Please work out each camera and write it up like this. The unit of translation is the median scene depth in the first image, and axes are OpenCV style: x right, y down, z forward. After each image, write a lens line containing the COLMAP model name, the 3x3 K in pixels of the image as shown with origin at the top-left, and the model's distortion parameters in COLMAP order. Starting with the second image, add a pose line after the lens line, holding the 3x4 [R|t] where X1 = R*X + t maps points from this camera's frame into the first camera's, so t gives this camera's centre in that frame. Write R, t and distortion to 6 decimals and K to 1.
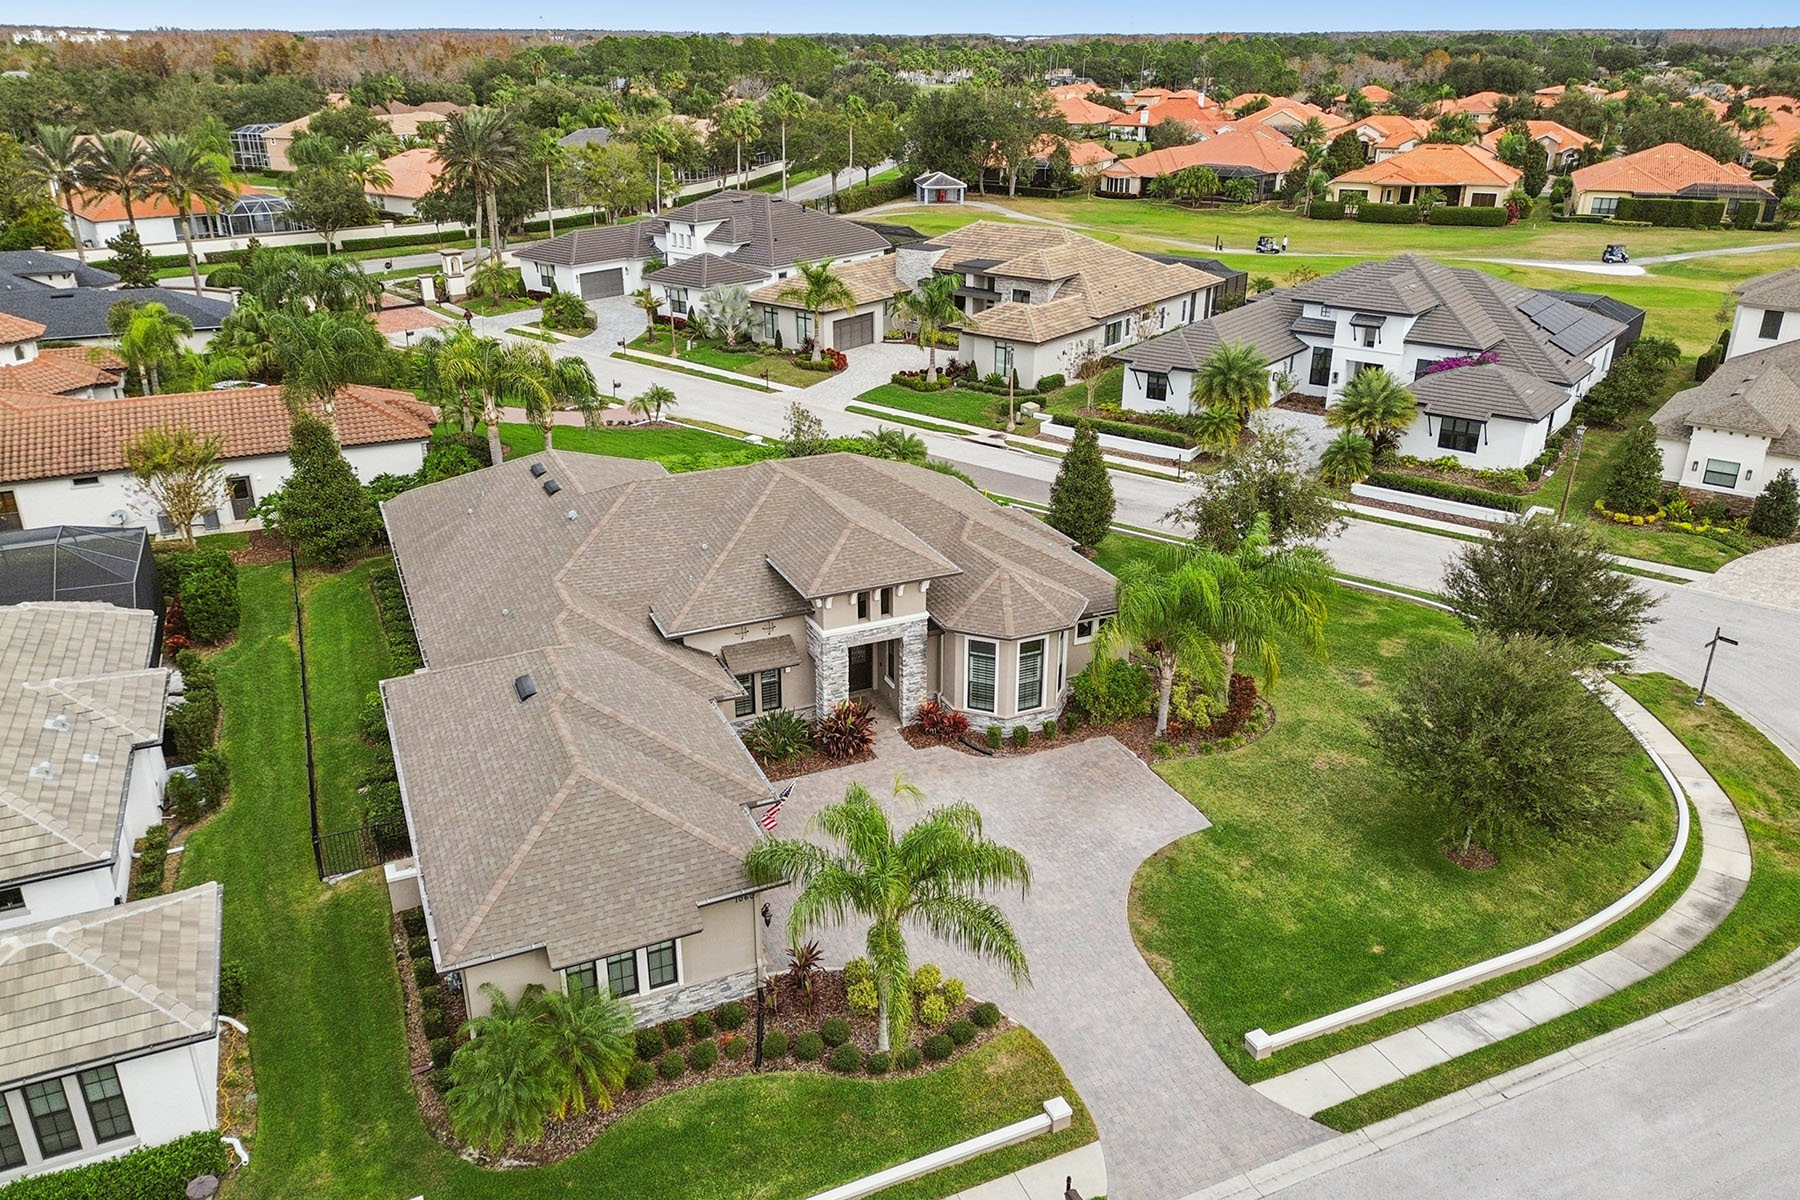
lens RADIAL K [[1314.4, 0, 905.5], [0, 1314.4, 607.8], [0, 0, 1]] dist [0.118547, -0.147145]
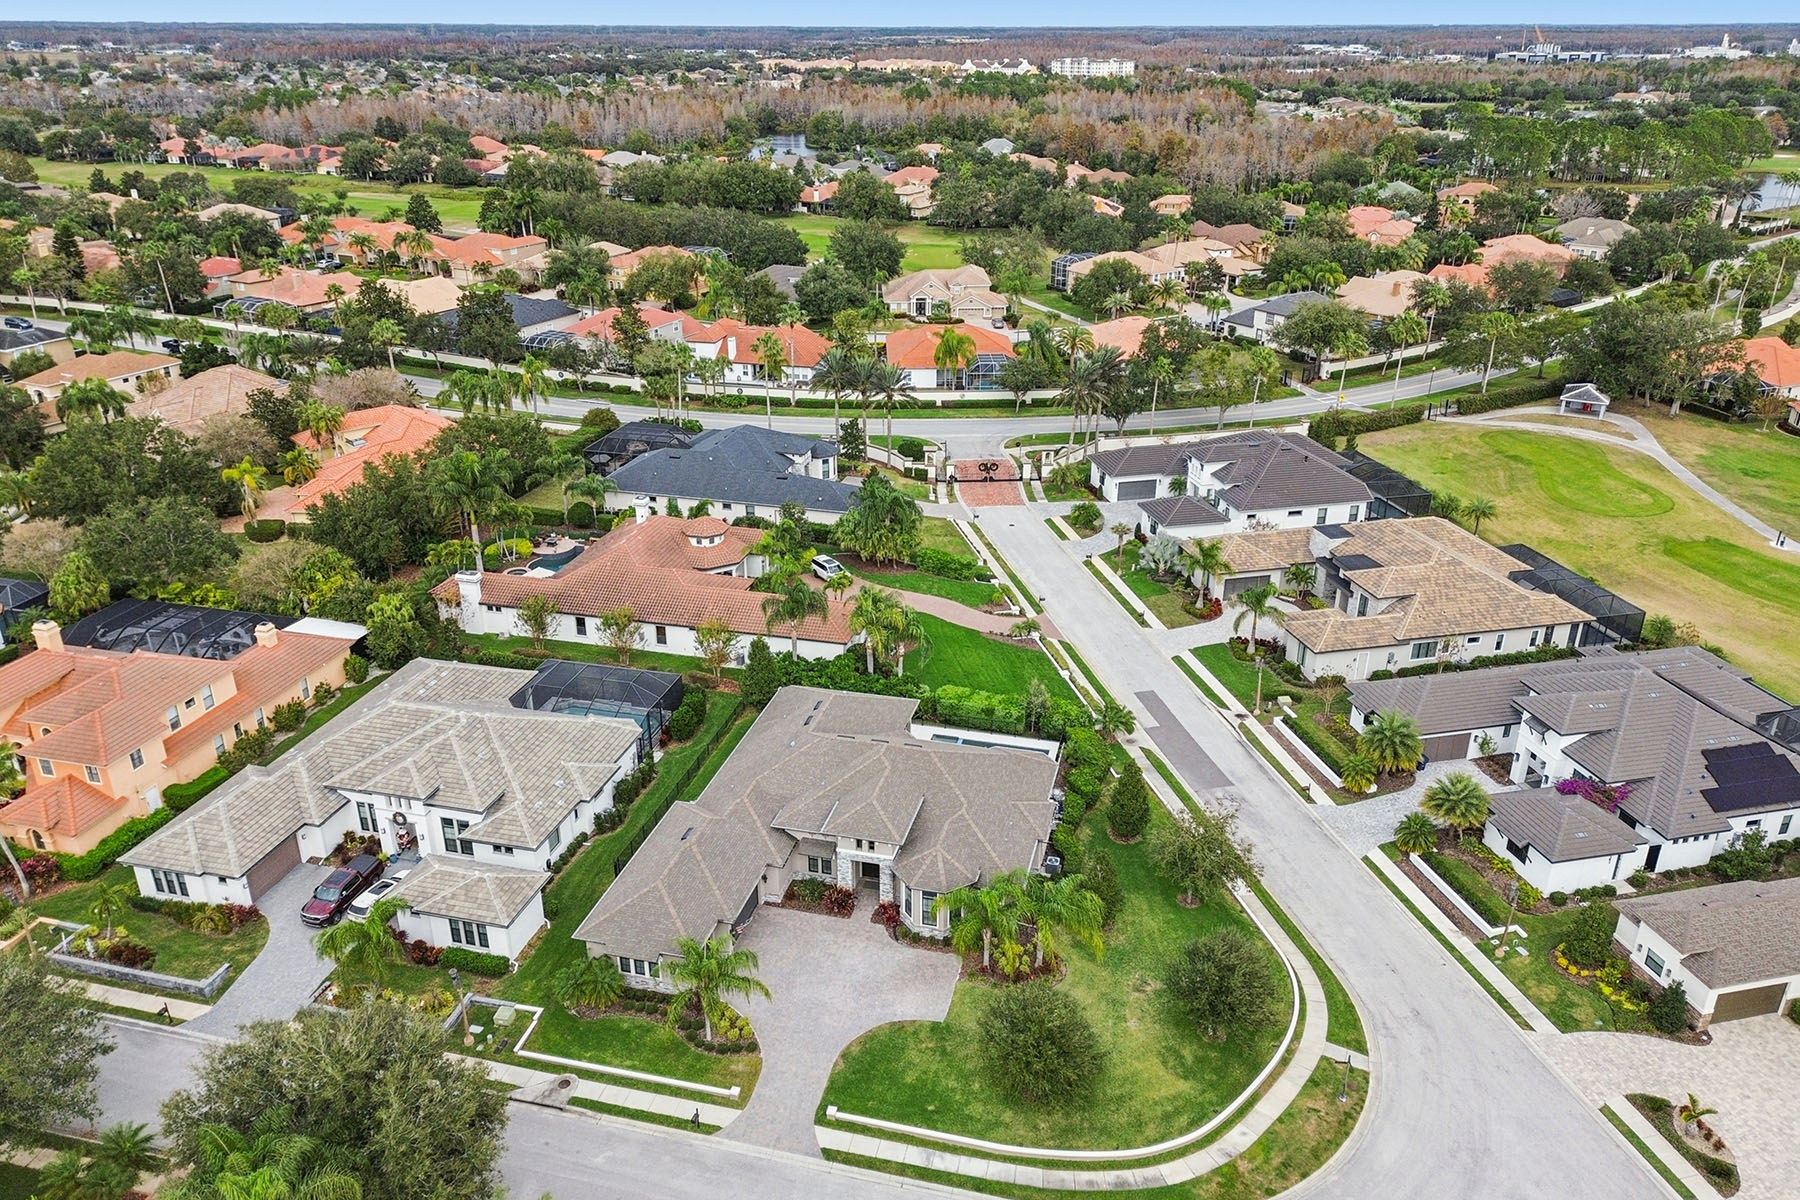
lens RADIAL K [[1301.1, 0, 901.9], [0, 1301.1, 597.0], [0, 0, 1]] dist [0.076802, -0.078313]
pose [[0.779614, 0.252749, -0.572992, 0.993478], [-0.247653, 0.964788, 0.088613, -0.520380], [0.575212, 0.072819, 0.814757, -0.564227]]
